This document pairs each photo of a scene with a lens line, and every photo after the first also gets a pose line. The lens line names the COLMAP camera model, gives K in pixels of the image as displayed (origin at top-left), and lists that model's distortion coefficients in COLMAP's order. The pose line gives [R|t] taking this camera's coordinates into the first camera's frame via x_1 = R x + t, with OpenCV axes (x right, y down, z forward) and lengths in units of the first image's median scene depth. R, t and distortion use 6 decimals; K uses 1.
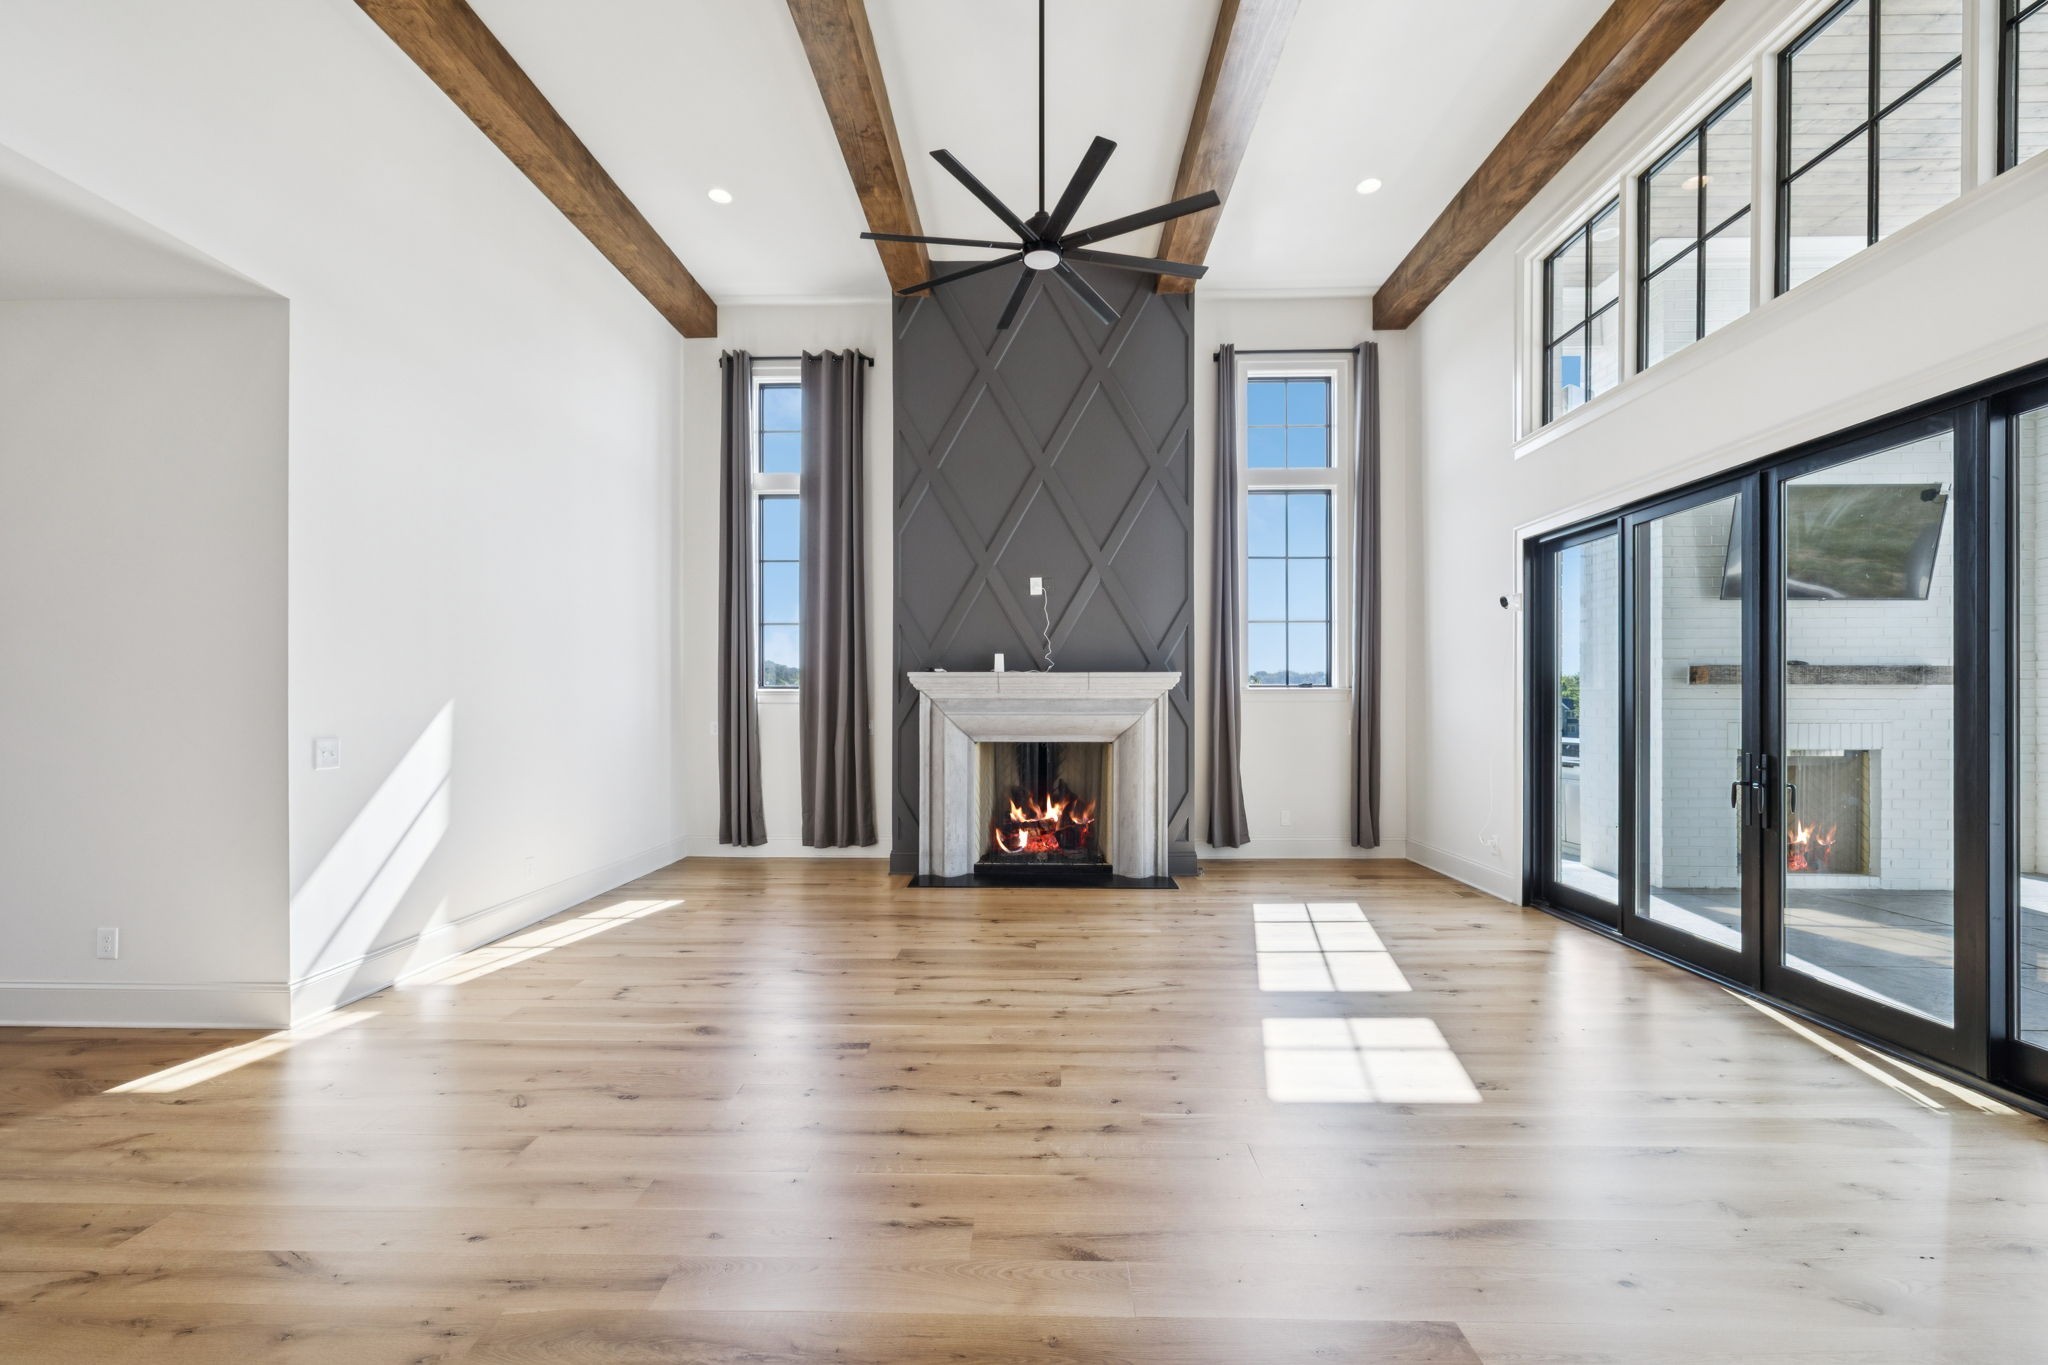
lens RADIAL K [[868.8, 0, 1019.2], [0, 868.8, 708.1], [0, 0, 1]] dist [0.000397, 0.000127]
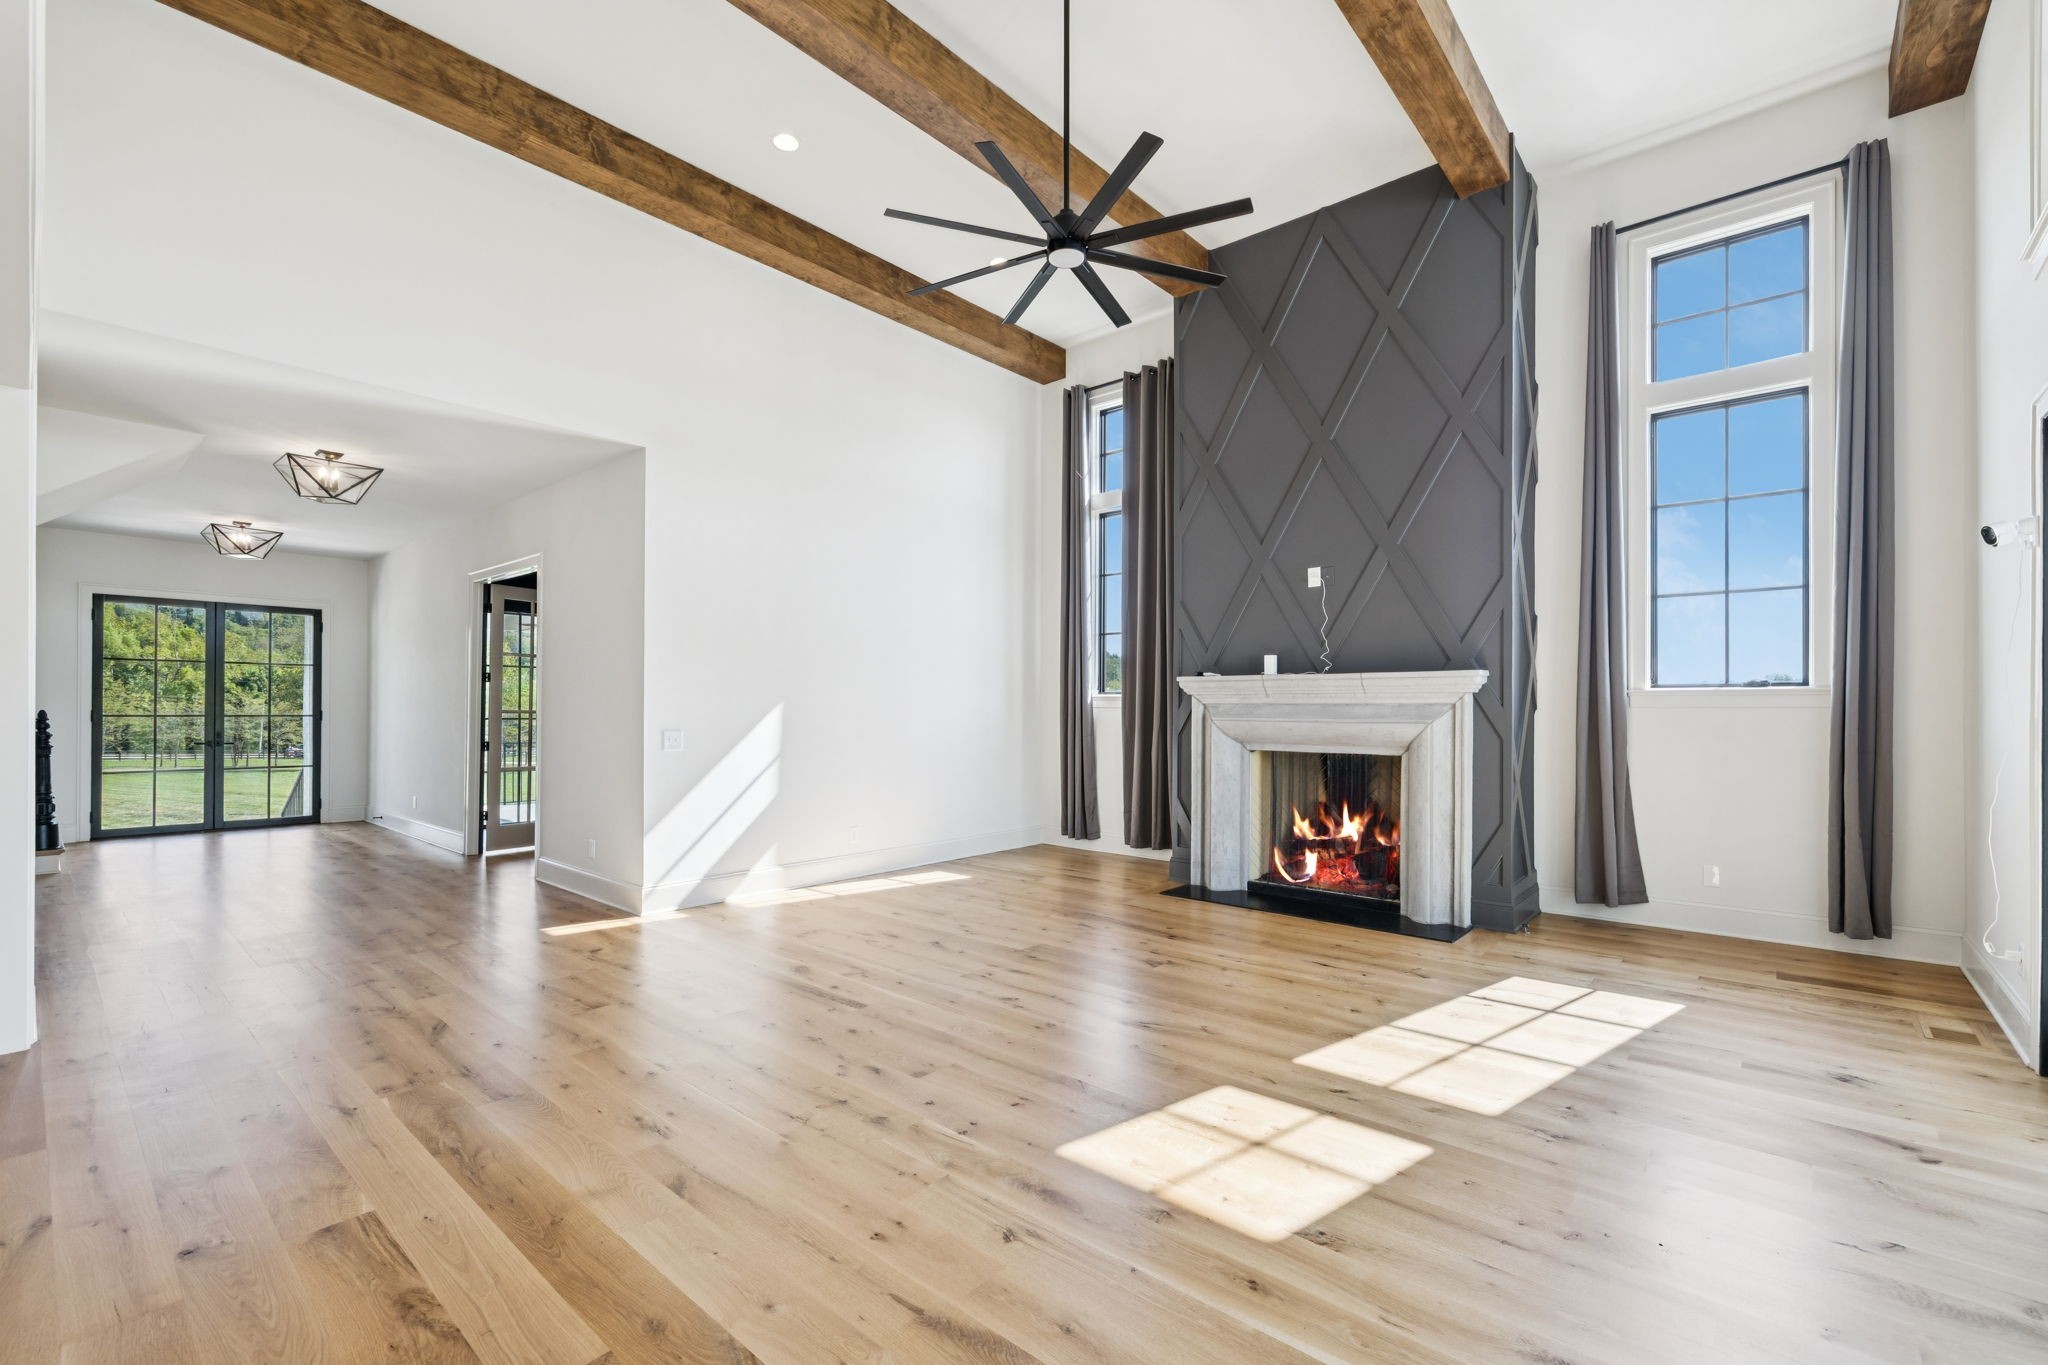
lens RADIAL K [[874.5, 0, 1022.7], [0, 874.5, 710.2], [0, 0, 1]] dist [-0.000800, 0.000153]
pose [[0.768353, 0.004498, -0.640011, 0.366281], [-0.005942, 0.999982, -0.000105, -0.002516], [0.639999, 0.003883, 0.768366, 0.123910]]
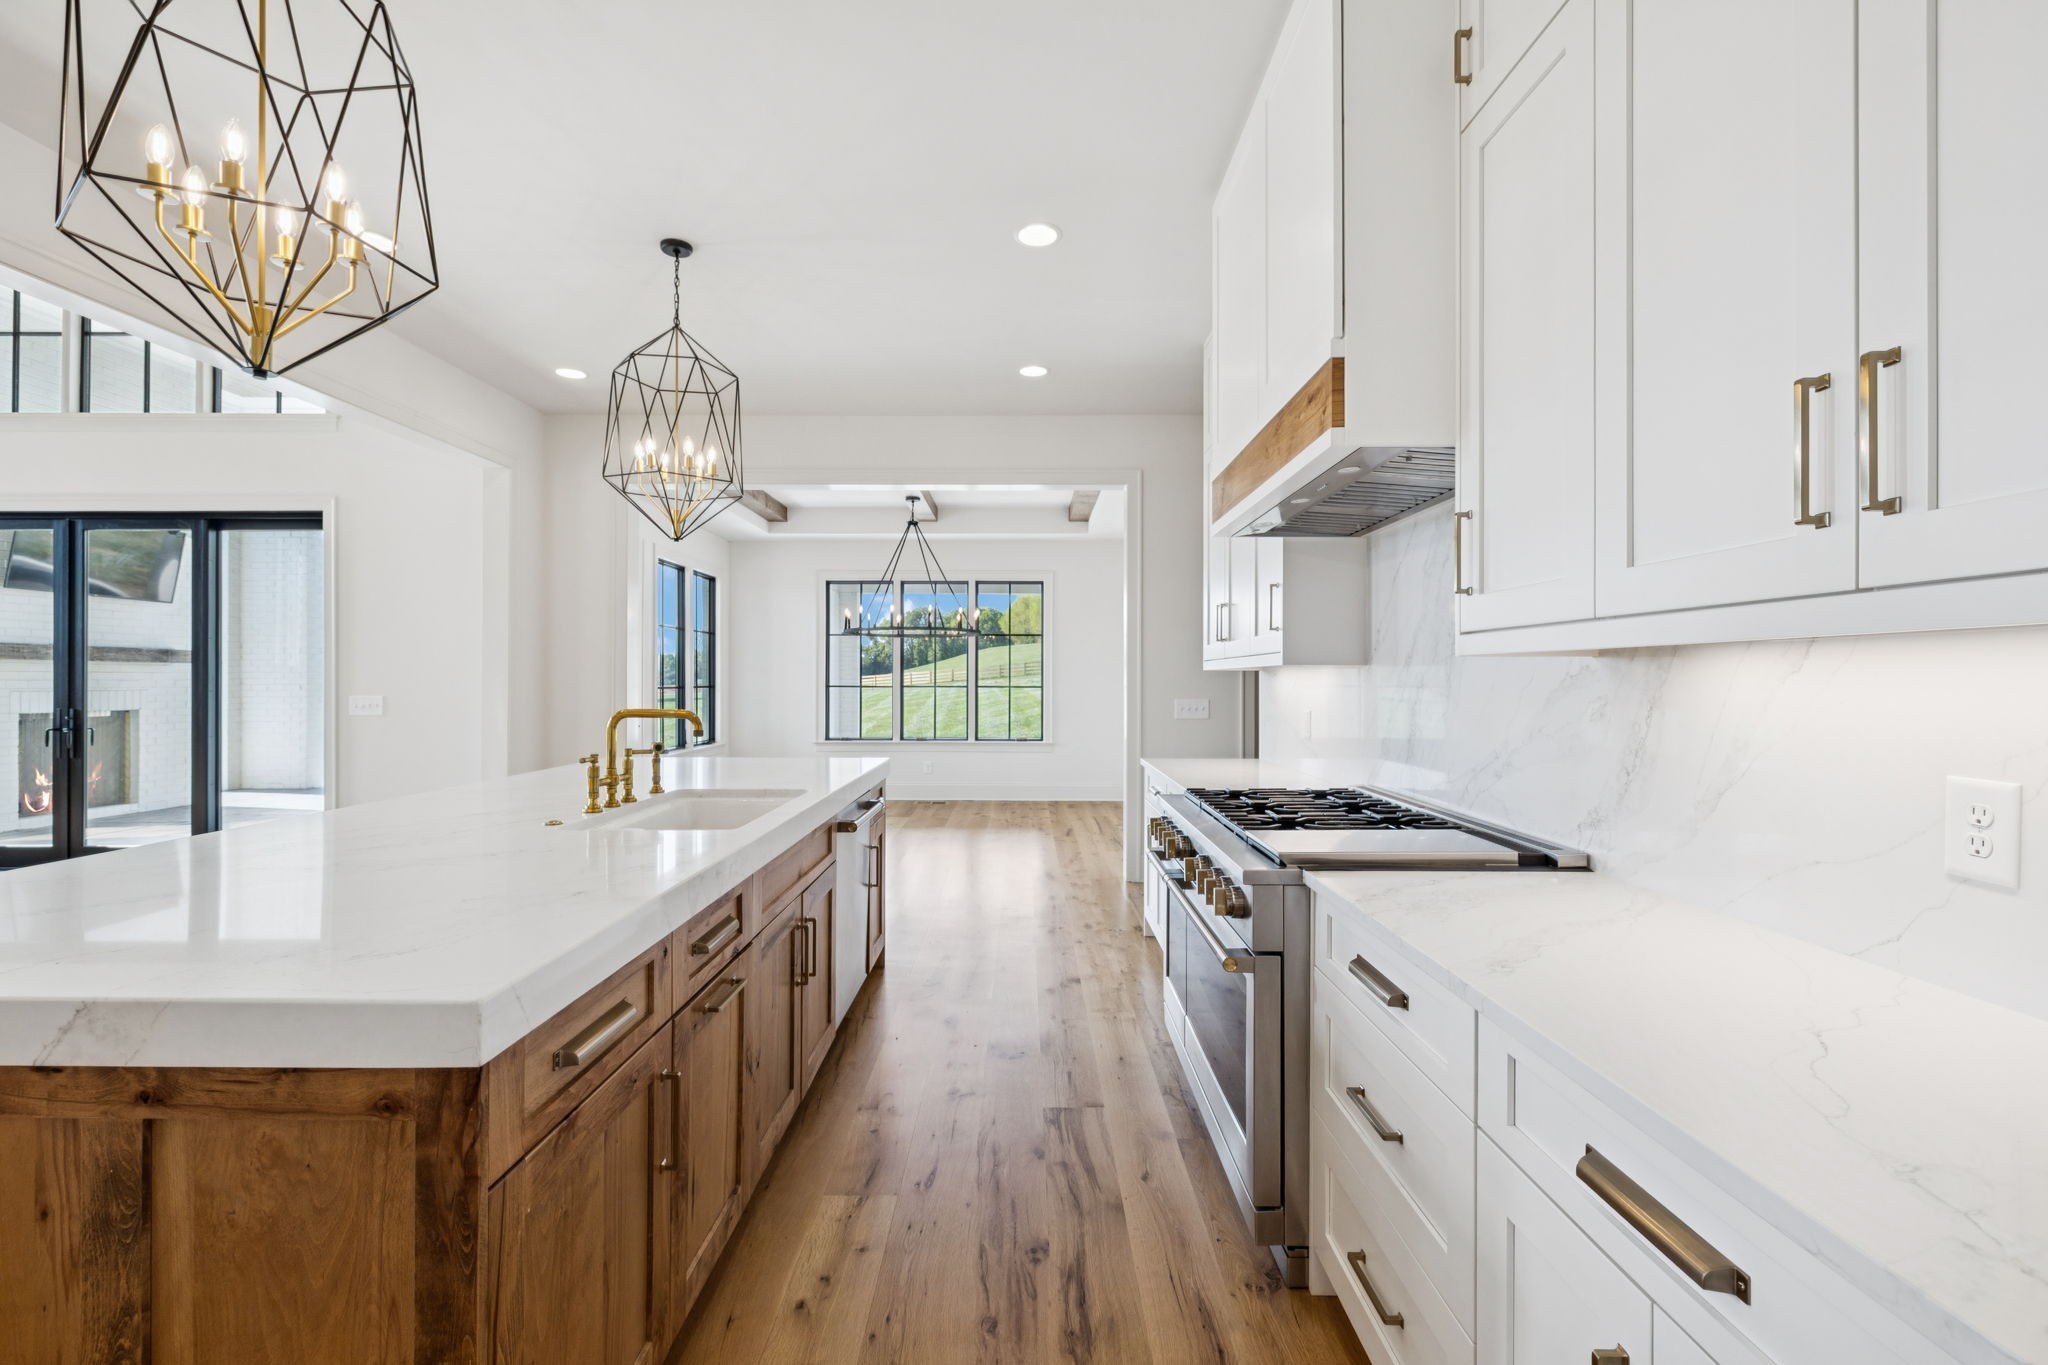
lens RADIAL K [[860.8, 0, 1021.8], [0, 860.8, 678.1], [0, 0, 1]] dist [-0.000832, -0.000385]
pose [[-0.020552, 0.003220, 0.999784, -0.378219], [0.001257, 0.999994, -0.003195, 0.004265], [-0.999788, 0.001191, -0.020556, -0.349142]]
